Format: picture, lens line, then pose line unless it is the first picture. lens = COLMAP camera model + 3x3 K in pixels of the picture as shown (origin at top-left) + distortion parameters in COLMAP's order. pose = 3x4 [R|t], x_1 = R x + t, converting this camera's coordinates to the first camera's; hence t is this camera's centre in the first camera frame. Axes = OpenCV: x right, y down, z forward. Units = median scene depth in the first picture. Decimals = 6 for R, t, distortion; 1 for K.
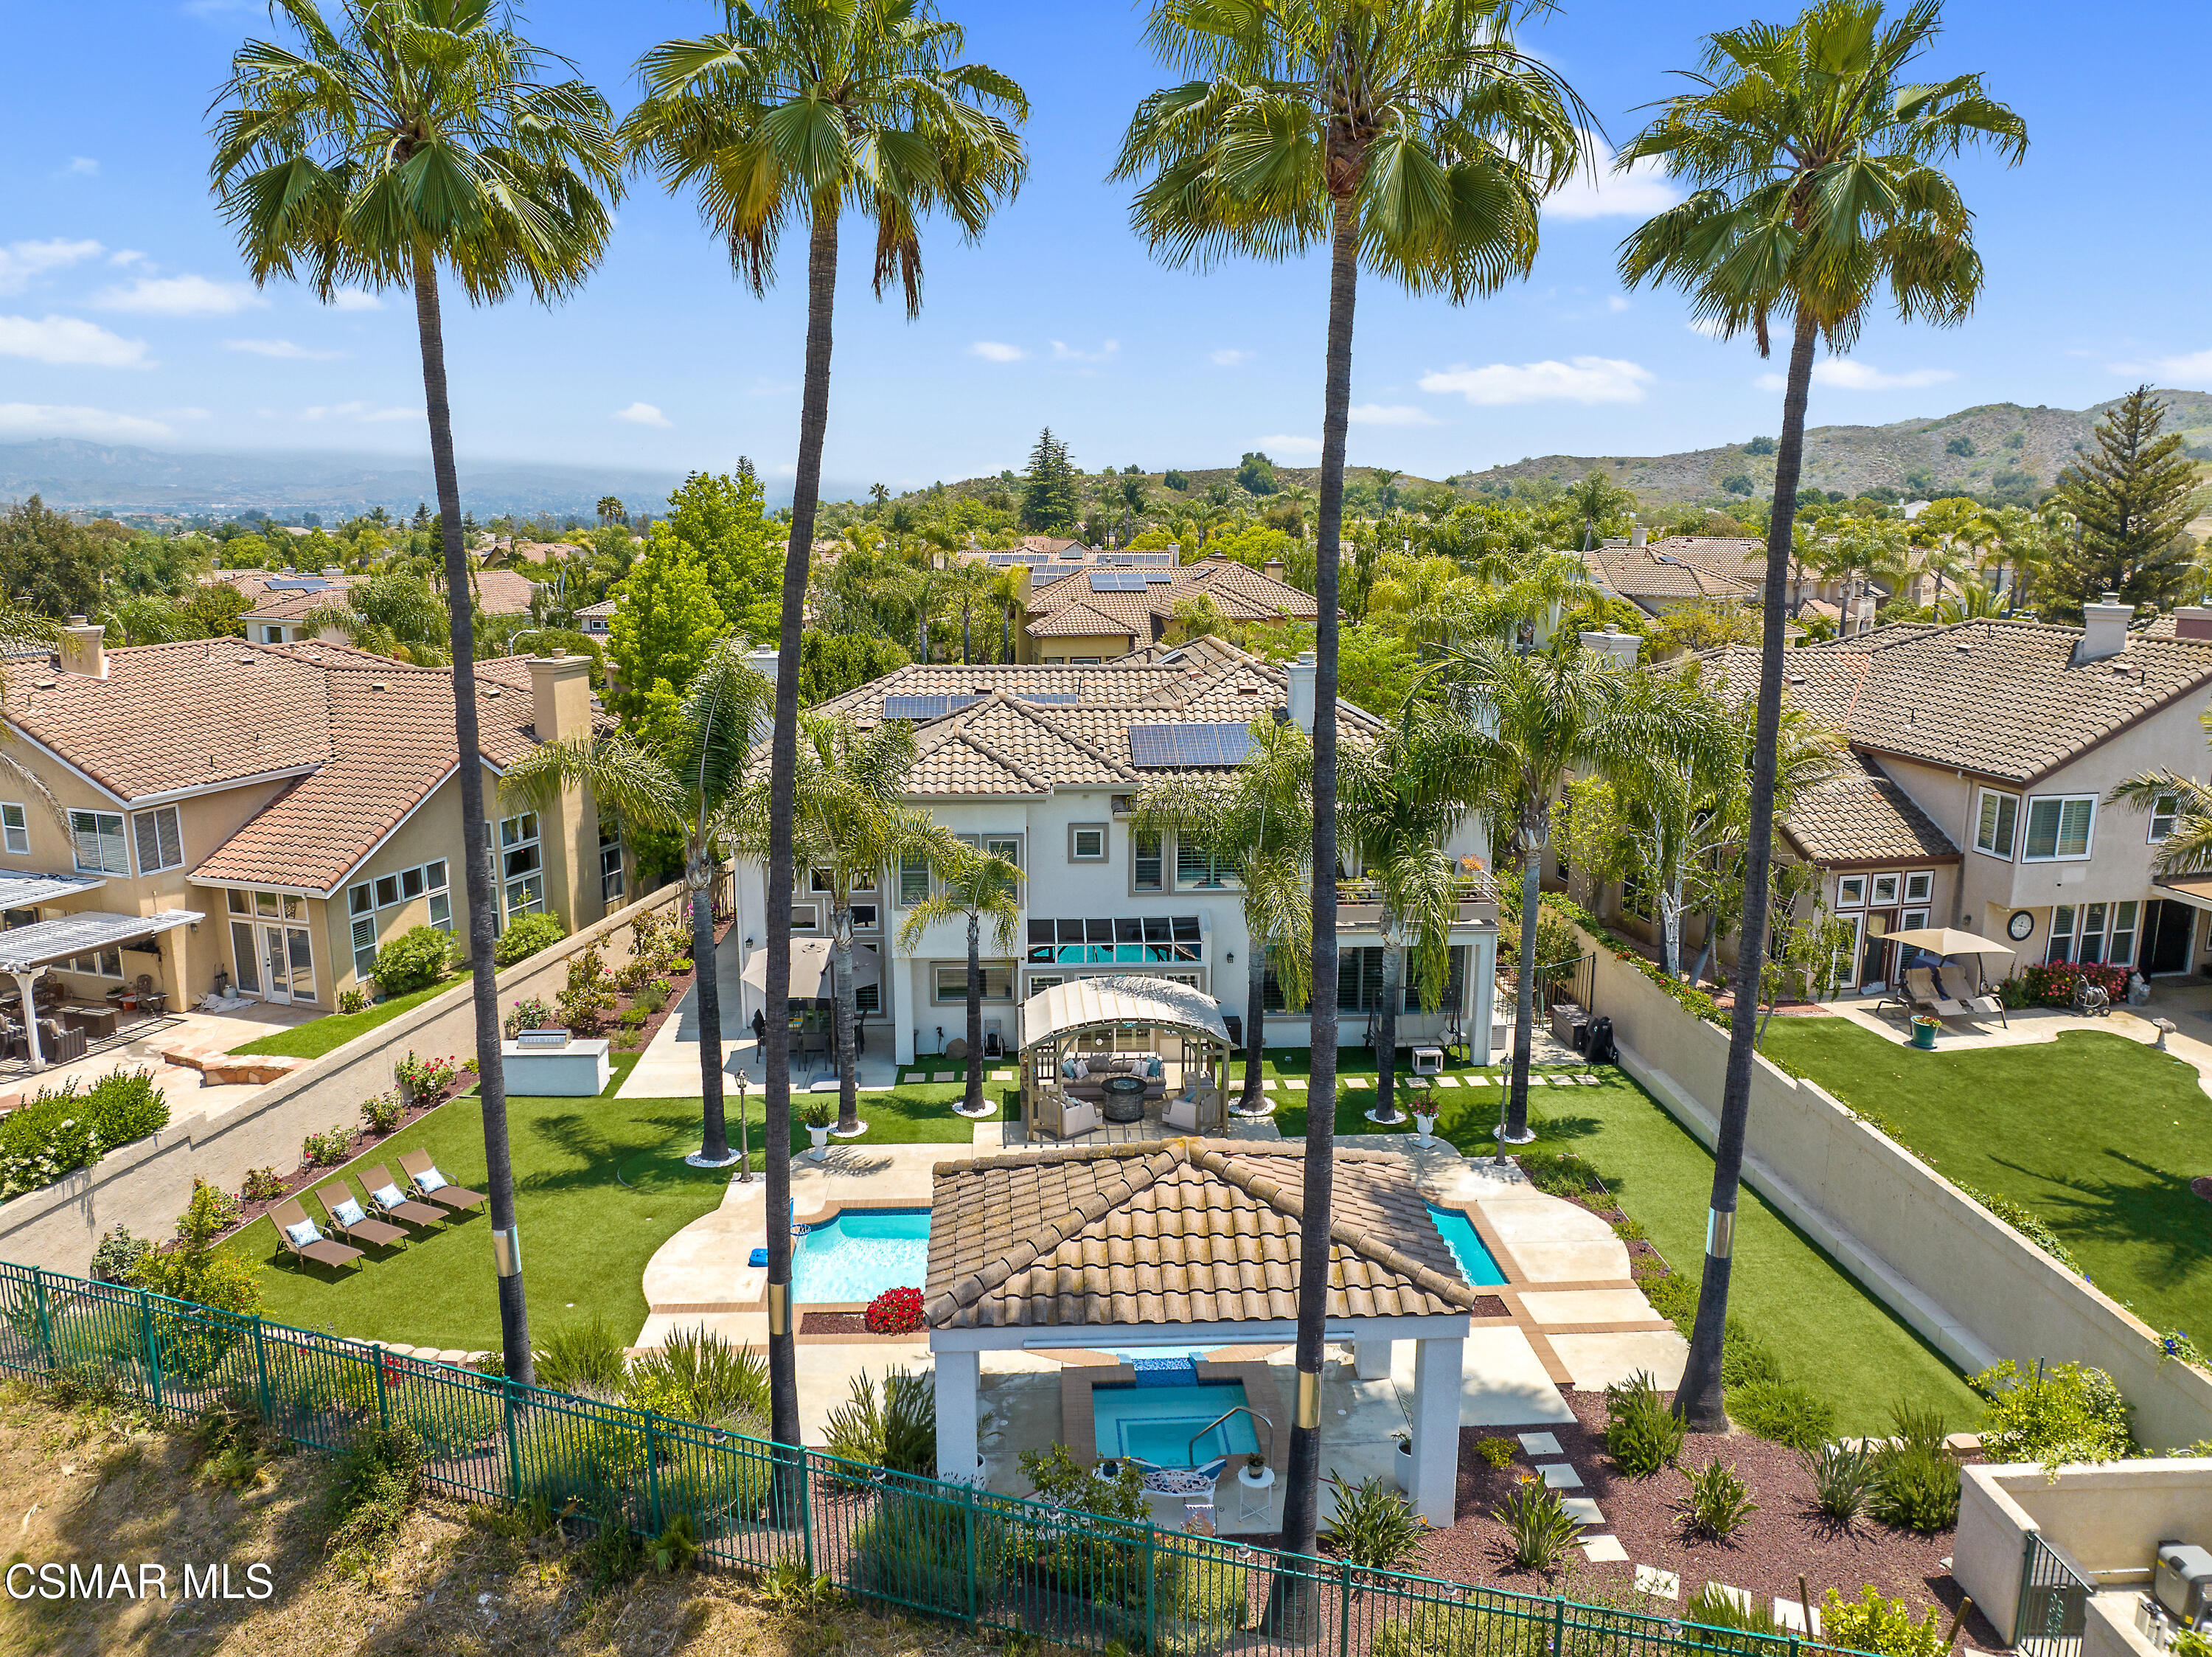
lens RADIAL K [[1551.4, 0, 1098.3], [0, 1551.4, 826.1], [0, 0, 1]] dist [-0.053923, 0.028509]
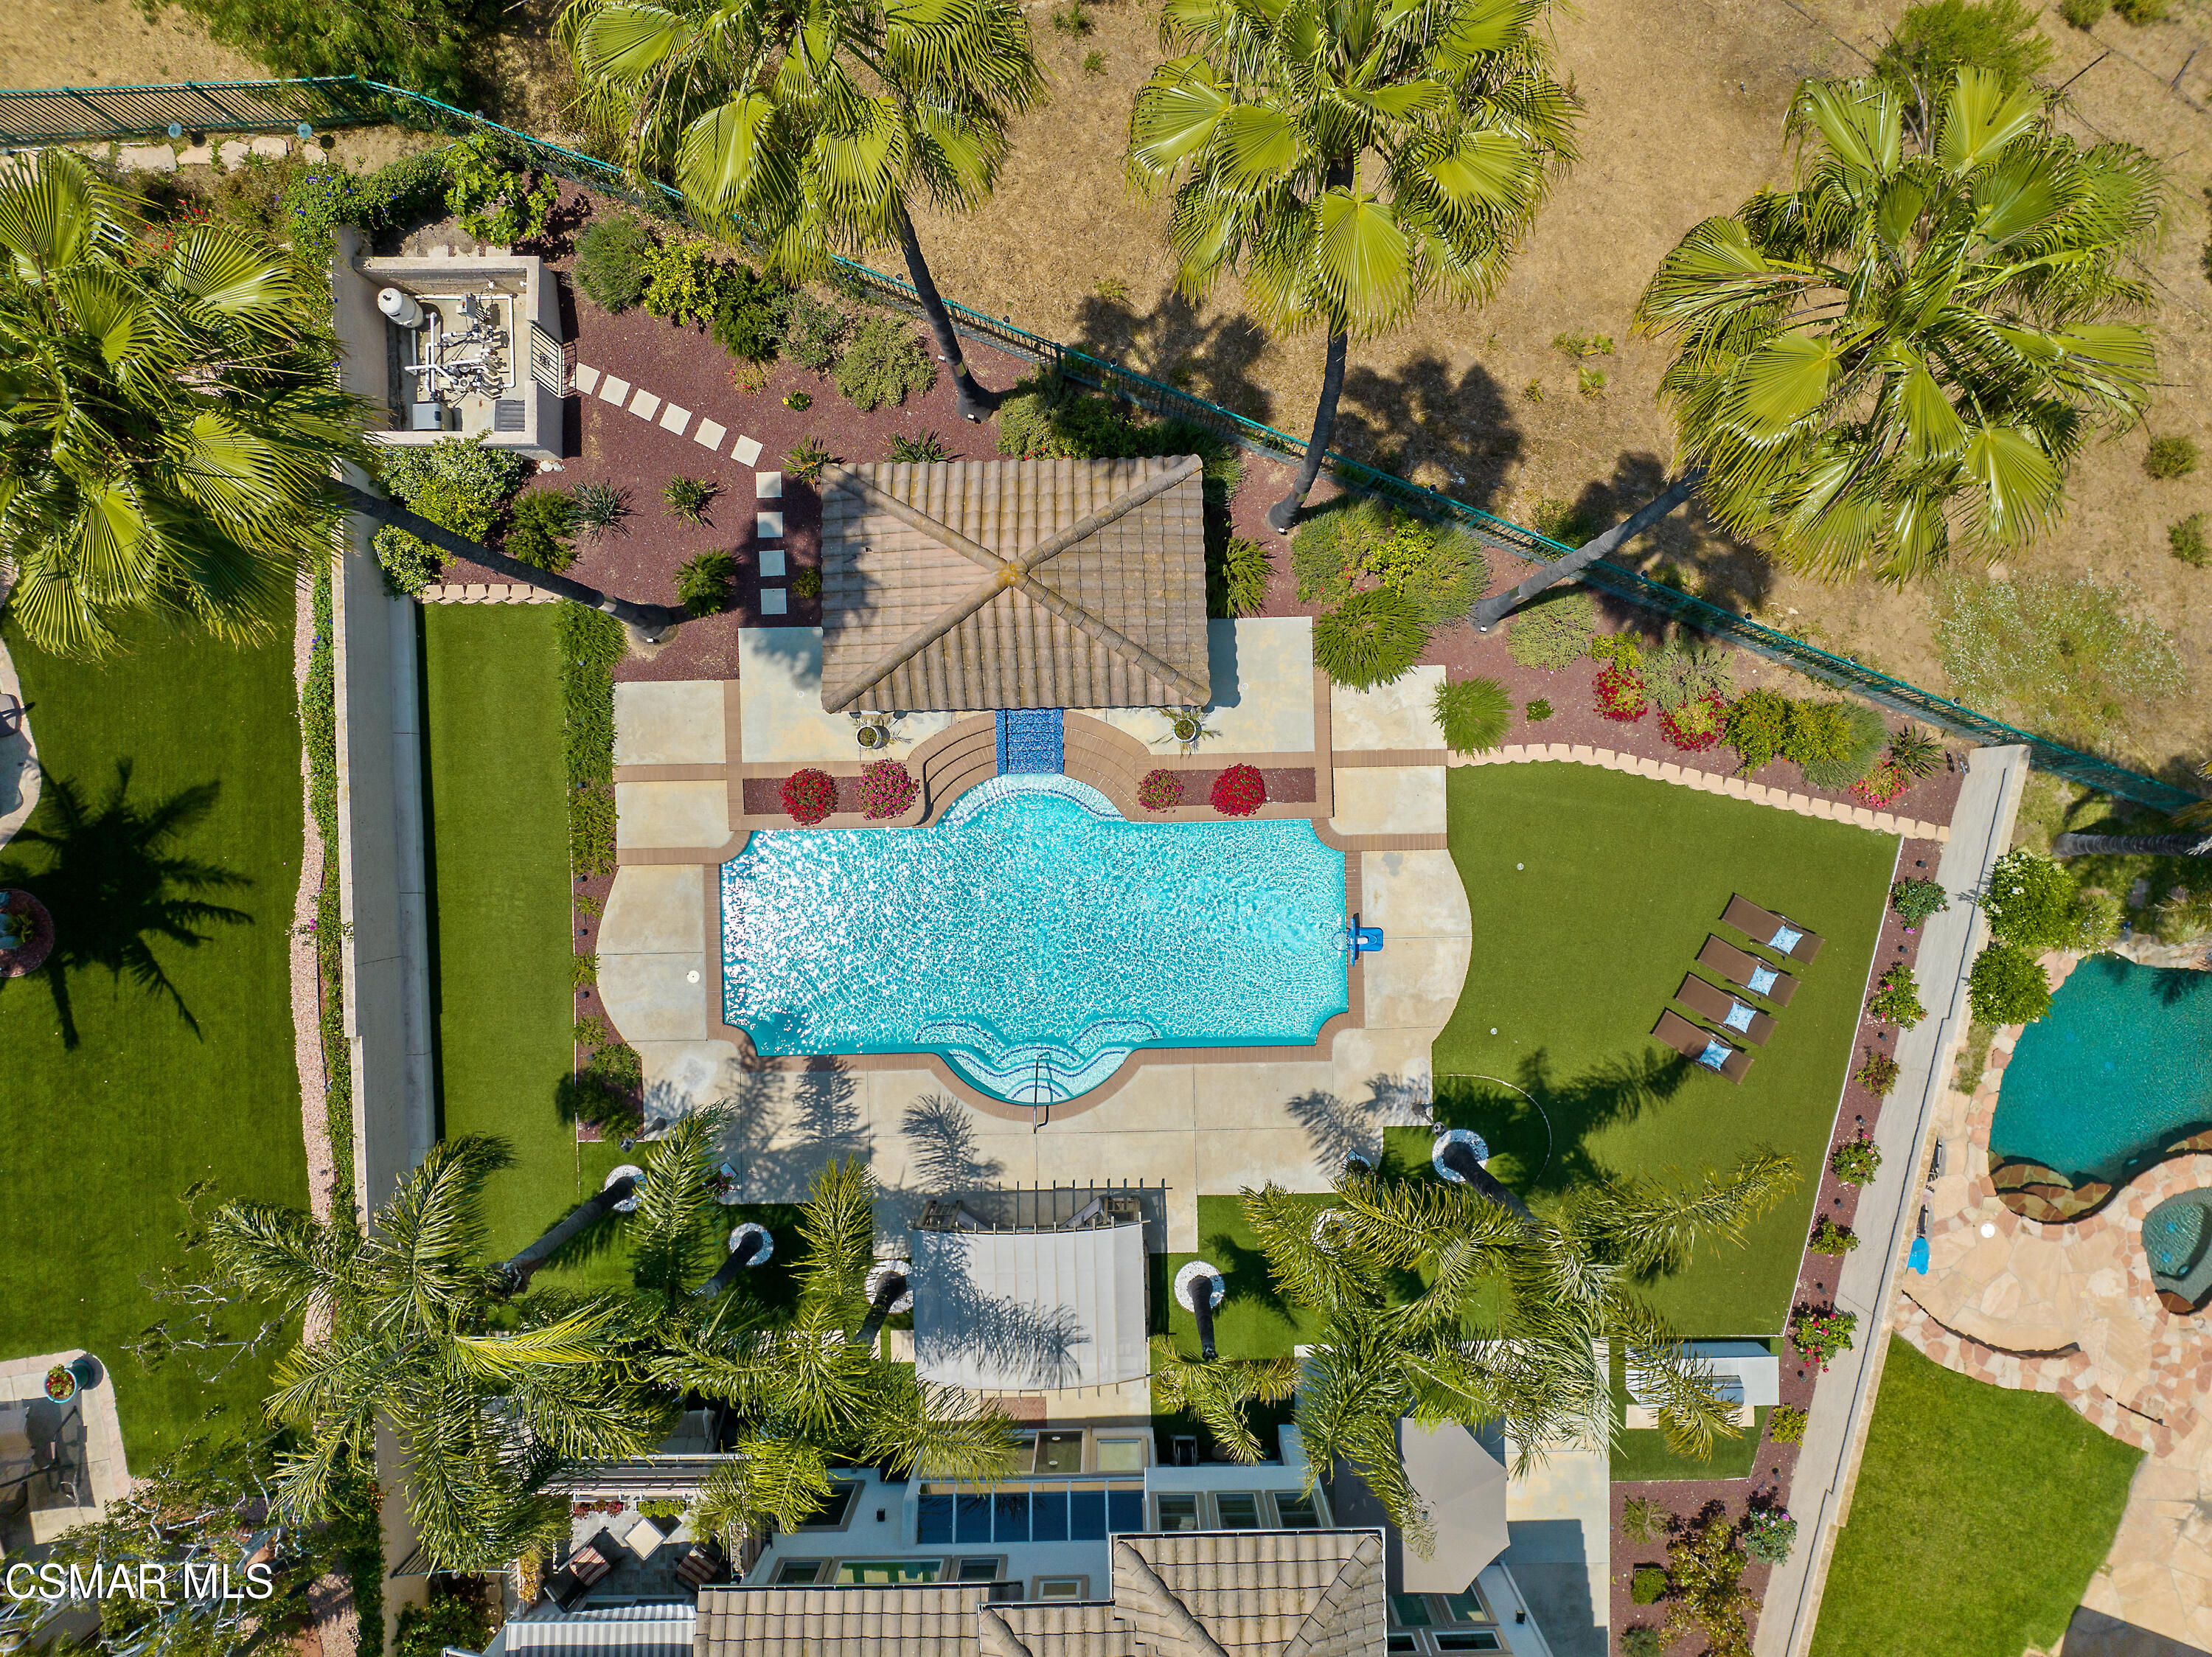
lens RADIAL K [[1551.4, 0, 1109.8], [0, 1551.4, 820.0], [0, 0, 1]] dist [-0.053923, 0.028509]
pose [[-0.999541, -0.029250, 0.007916, -0.025157], [0.014113, -0.218180, 0.975806, -0.613936], [-0.026815, 0.975470, 0.218493, 0.515642]]
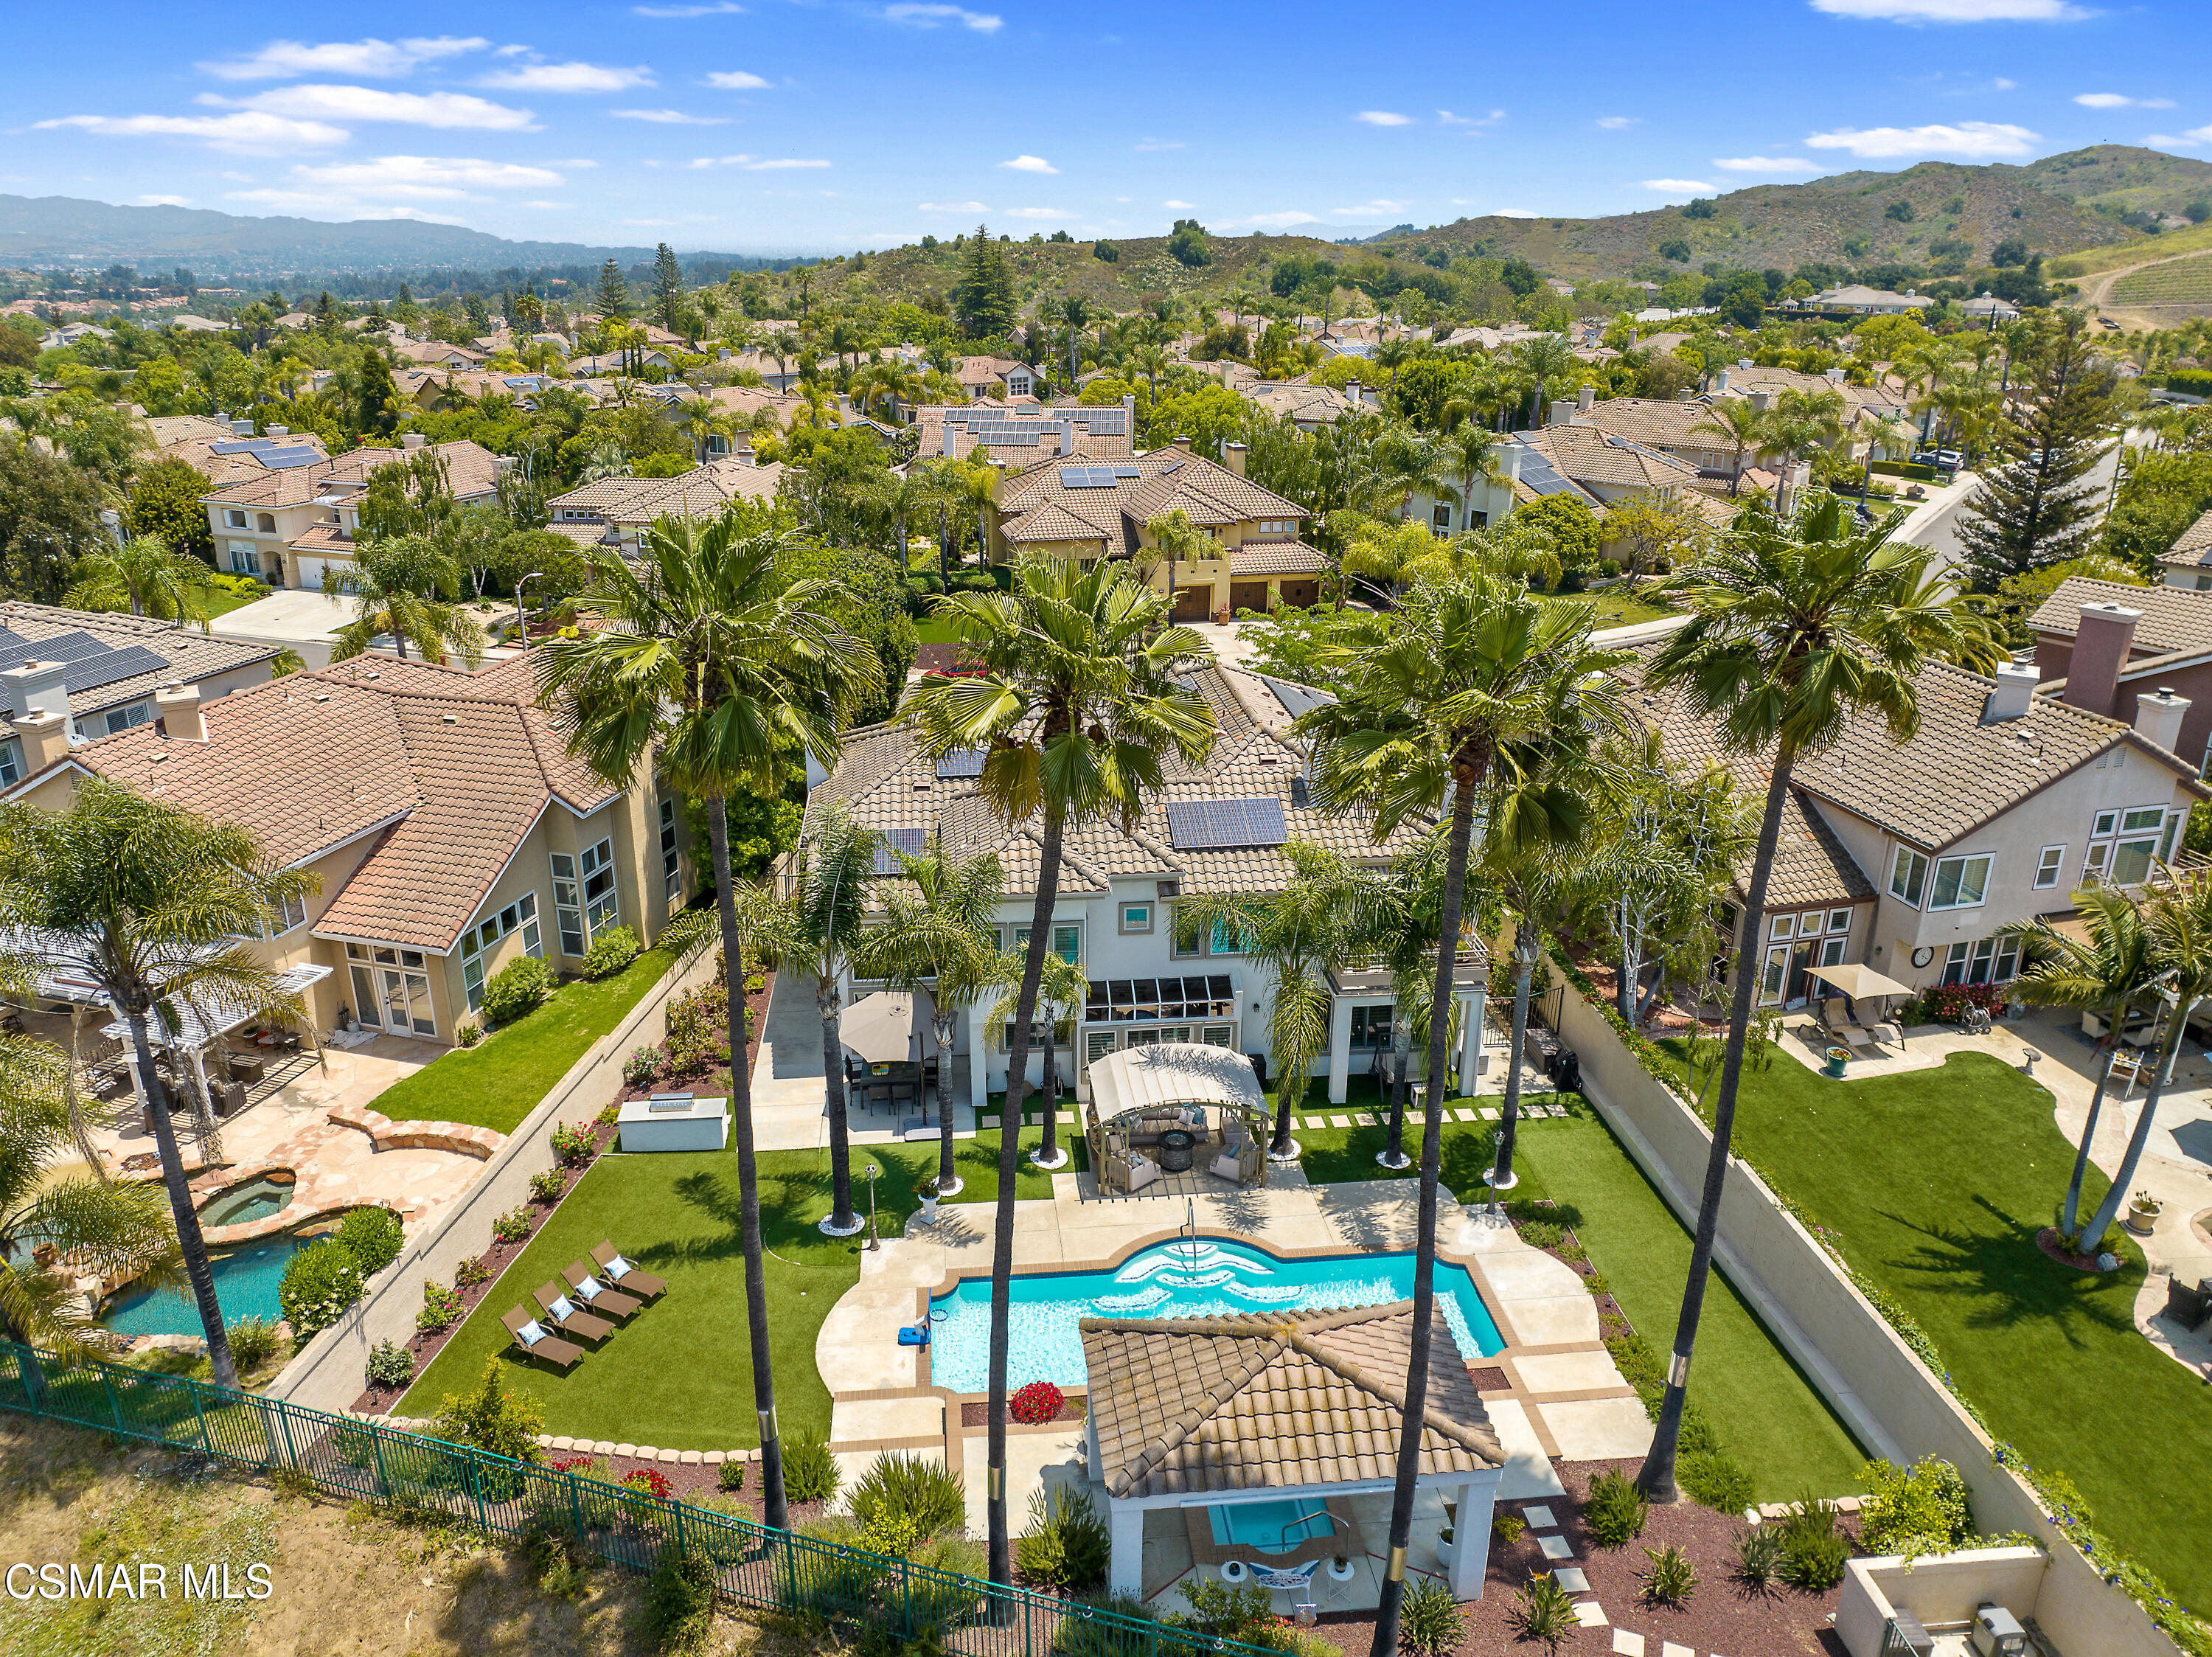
lens RADIAL K [[1551.4, 0, 1098.3], [0, 1551.4, 826.9], [0, 0, 1]] dist [-0.053923, 0.028509]
pose [[0.998813, -0.014600, 0.046467, -0.089770], [0.007461, 0.988620, 0.150252, -0.235774], [-0.048132, -0.149727, 0.987555, -0.128022]]
